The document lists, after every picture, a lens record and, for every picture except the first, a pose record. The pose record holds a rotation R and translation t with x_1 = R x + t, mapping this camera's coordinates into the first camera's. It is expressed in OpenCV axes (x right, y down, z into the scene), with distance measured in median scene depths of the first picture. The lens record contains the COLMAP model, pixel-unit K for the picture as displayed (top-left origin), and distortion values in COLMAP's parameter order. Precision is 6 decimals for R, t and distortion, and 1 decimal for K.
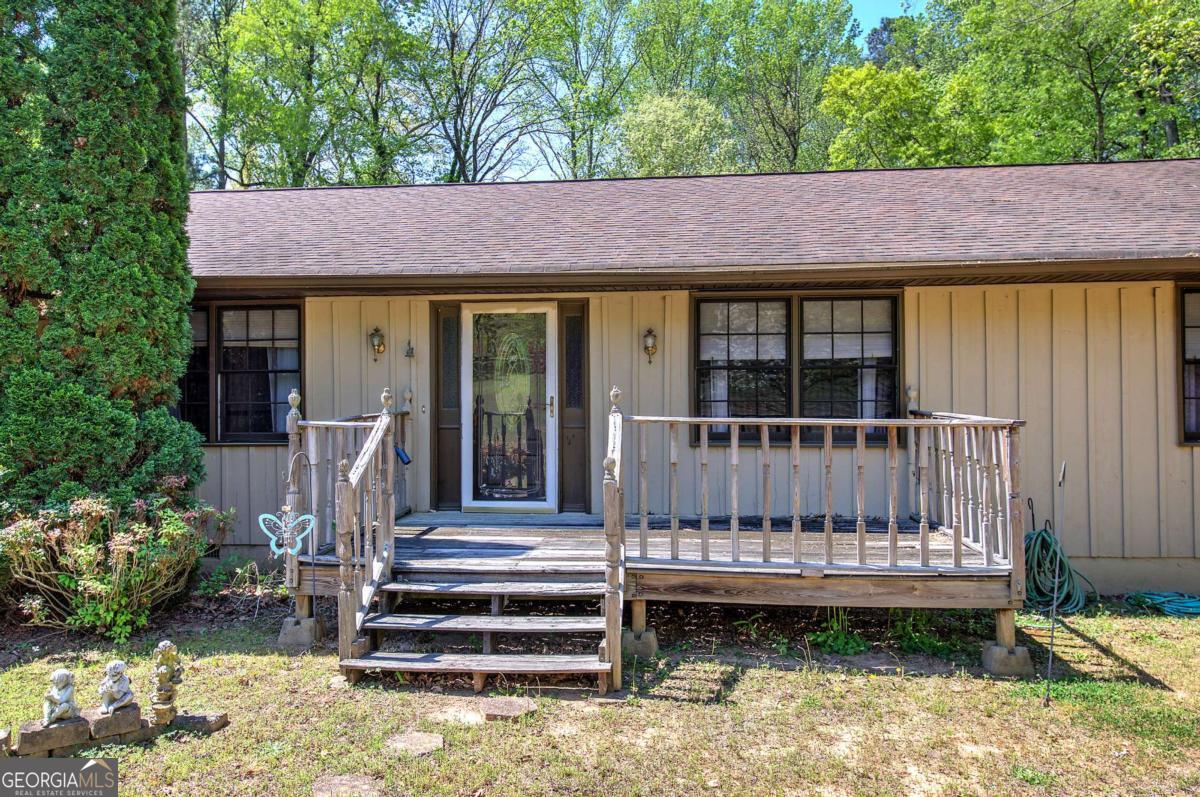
lens RADIAL K [[873.8, 0, 600.0], [0, 873.8, 398.5], [0, 0, 1]] dist [0.004351, 0.001384]
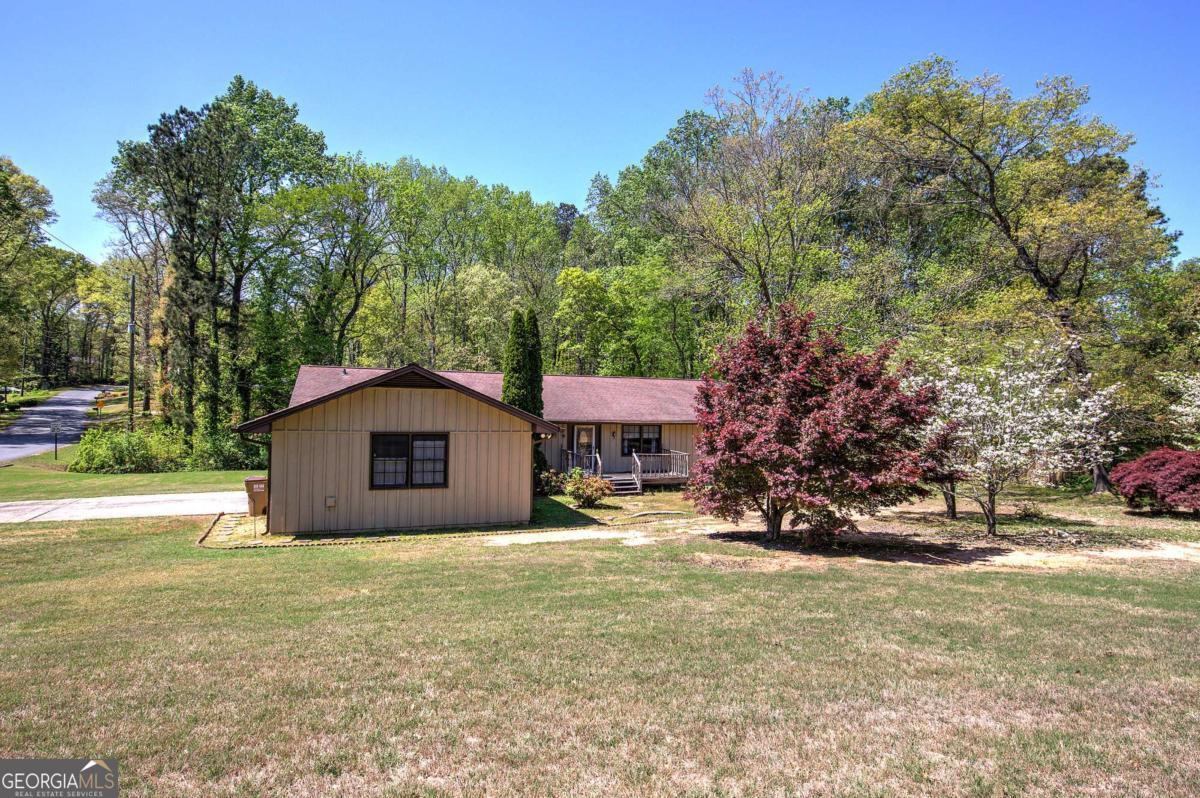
lens RADIAL K [[688.5, 0, 600.0], [0, 688.5, 399.0], [0, 0, 1]] dist [0.059277, 0.000107]
pose [[0.894490, 0.023123, 0.446490, -1.733520], [-0.026082, 0.999660, 0.000482, -0.264069], [-0.446327, -0.012076, 0.894788, -2.364308]]
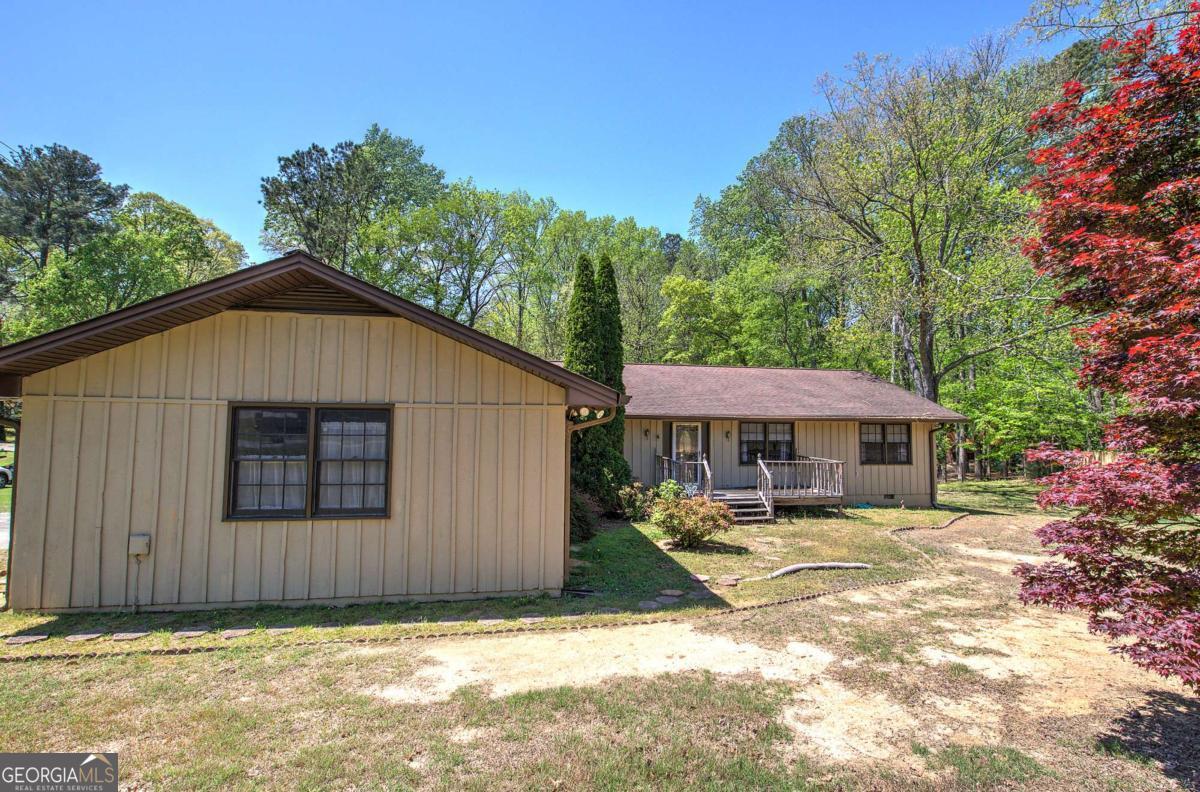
lens RADIAL K [[551.2, 0, 600.0], [0, 551.2, 396.0], [0, 0, 1]] dist [-0.003451, 0.000289]
pose [[0.963442, 0.028736, 0.266371, -1.038670], [-0.016492, 0.998707, -0.048087, -0.108130], [-0.267409, 0.041936, 0.962670, -0.976693]]
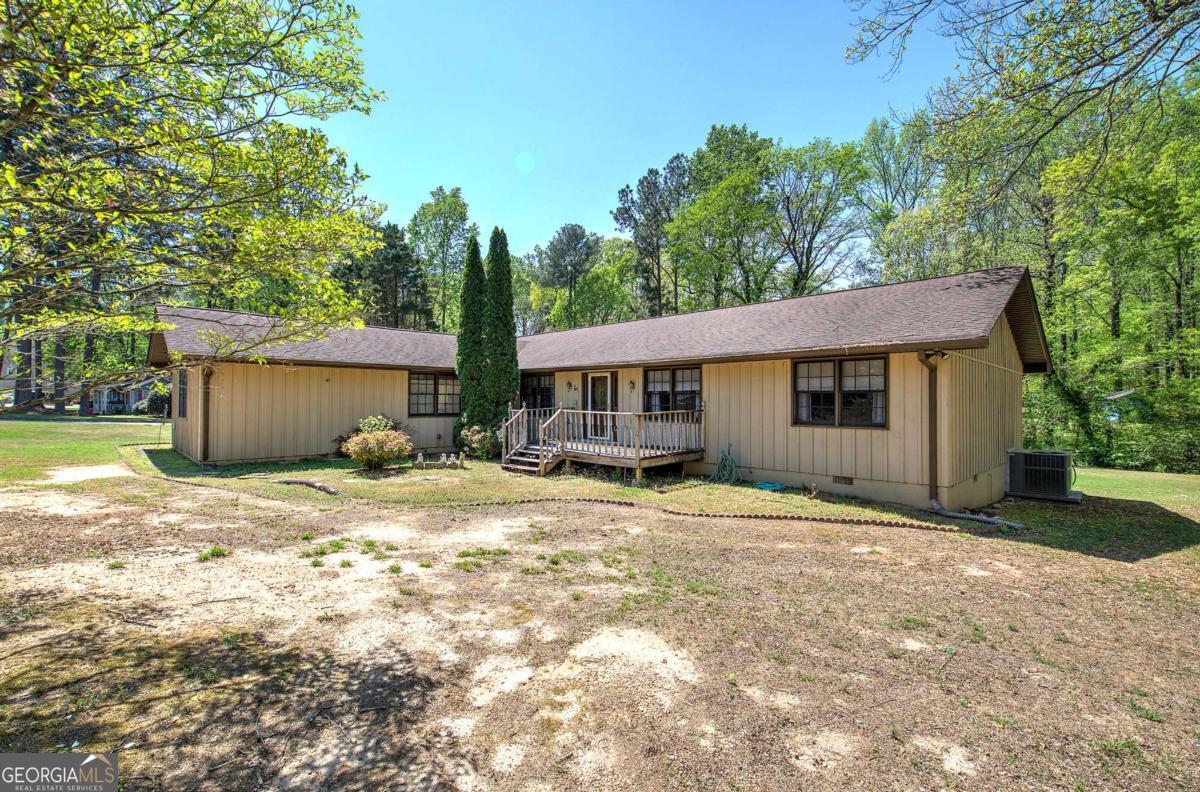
lens RADIAL K [[524.0, 0, 600.0], [0, 524.0, 396.0], [0, 0, 1]] dist [-0.000843, 0.000045]
pose [[0.758329, 0.000455, -0.651872, 1.186556], [0.002220, 0.999992, 0.003281, -0.035560], [0.651868, -0.003935, 0.758322, -0.452767]]
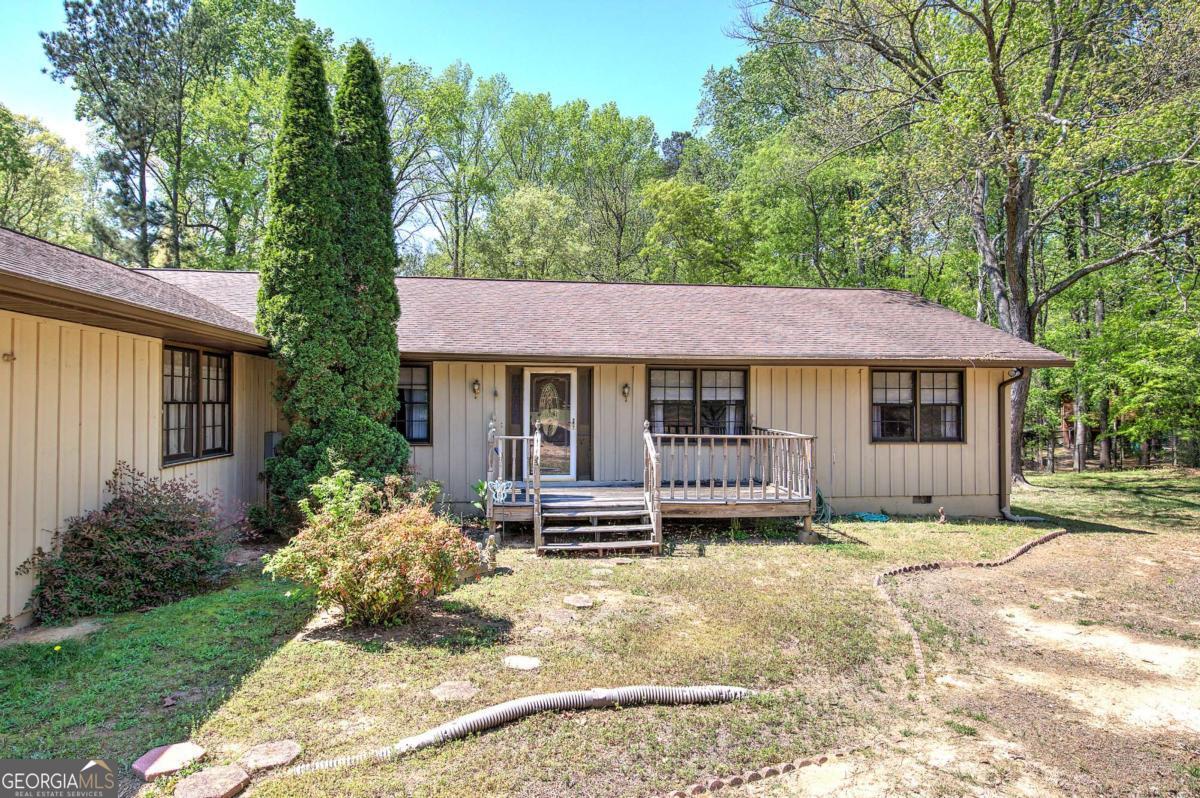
lens RADIAL K [[688.6, 0, 600.0], [0, 688.6, 399.0], [0, 0, 1]] dist [0.003659, 0.000719]
pose [[0.973317, 0.010635, 0.229218, -0.356135], [-0.011296, 0.999935, 0.001570, -0.049627], [-0.229187, -0.004117, 0.973374, -0.471227]]
